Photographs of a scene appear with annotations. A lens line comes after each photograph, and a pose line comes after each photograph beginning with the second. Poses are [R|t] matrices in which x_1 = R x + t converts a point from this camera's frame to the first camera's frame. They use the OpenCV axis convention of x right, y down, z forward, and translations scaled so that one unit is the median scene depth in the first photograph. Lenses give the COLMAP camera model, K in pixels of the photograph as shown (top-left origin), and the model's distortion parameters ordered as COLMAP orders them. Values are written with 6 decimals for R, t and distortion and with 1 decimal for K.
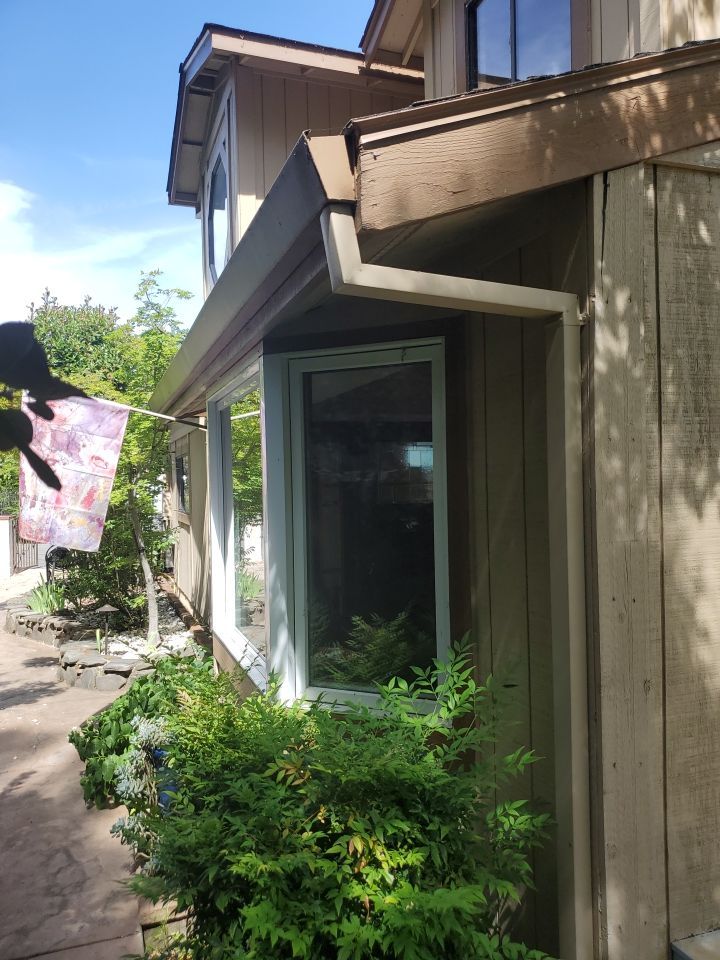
lens RADIAL K [[748.2, 0, 359.0], [0, 748.2, 480.4], [0, 0, 1]] dist [0.041530, -0.039046]
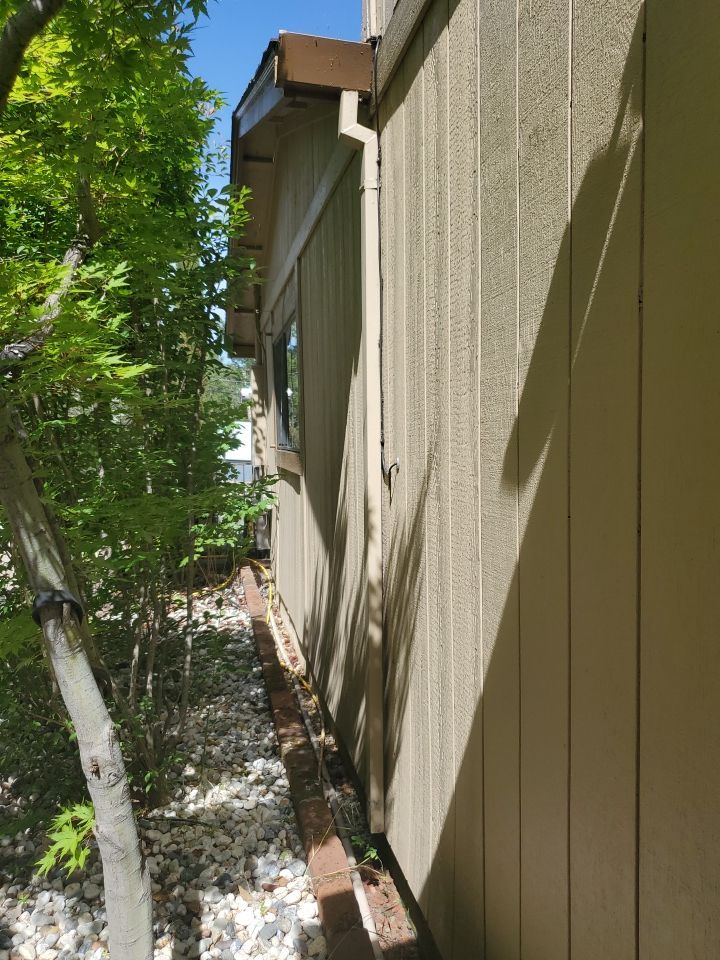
lens RADIAL K [[748.2, 0, 360.8], [0, 748.2, 478.1], [0, 0, 1]] dist [0.041530, -0.039046]
pose [[0.991170, 0.016643, -0.131548, -0.106746], [-0.007700, 0.997642, 0.068204, 0.023747], [0.132373, -0.066589, 0.988961, 0.456840]]
